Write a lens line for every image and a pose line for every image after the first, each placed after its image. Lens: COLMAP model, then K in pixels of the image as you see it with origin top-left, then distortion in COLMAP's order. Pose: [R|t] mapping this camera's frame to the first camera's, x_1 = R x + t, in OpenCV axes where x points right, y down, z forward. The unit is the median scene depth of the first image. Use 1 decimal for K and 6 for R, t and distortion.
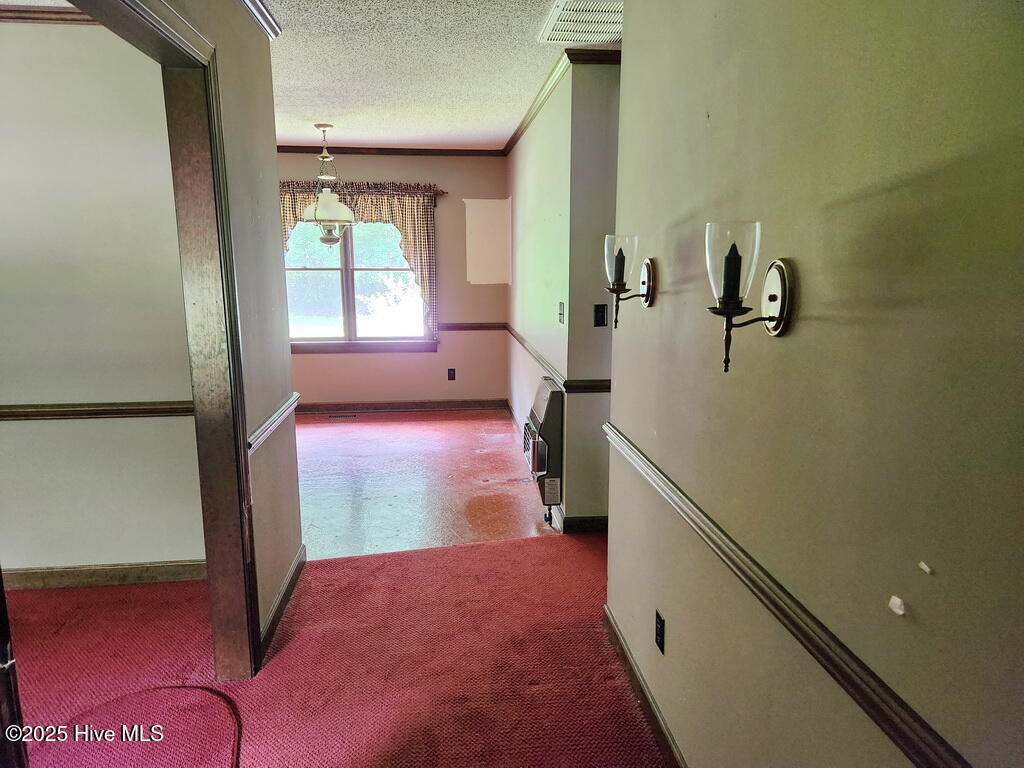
lens RADIAL K [[691.4, 0, 513.3], [0, 691.4, 385.2], [0, 0, 1]] dist [0.053014, -0.000374]
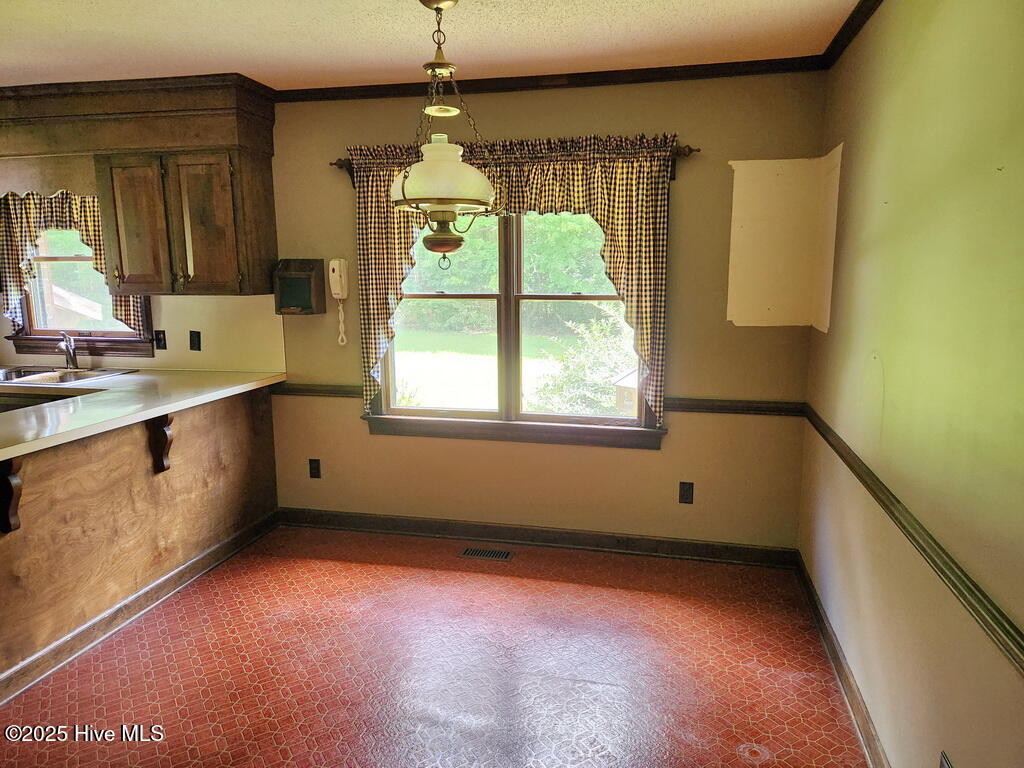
lens RADIAL K [[691.4, 0, 506.8], [0, 691.4, 384.7], [0, 0, 1]] dist [0.053014, -0.000374]
pose [[0.942360, 0.052079, -0.330523, -0.048849], [-0.057666, 0.998311, -0.007114, -0.091530], [0.329594, 0.025764, 0.943771, 0.469192]]
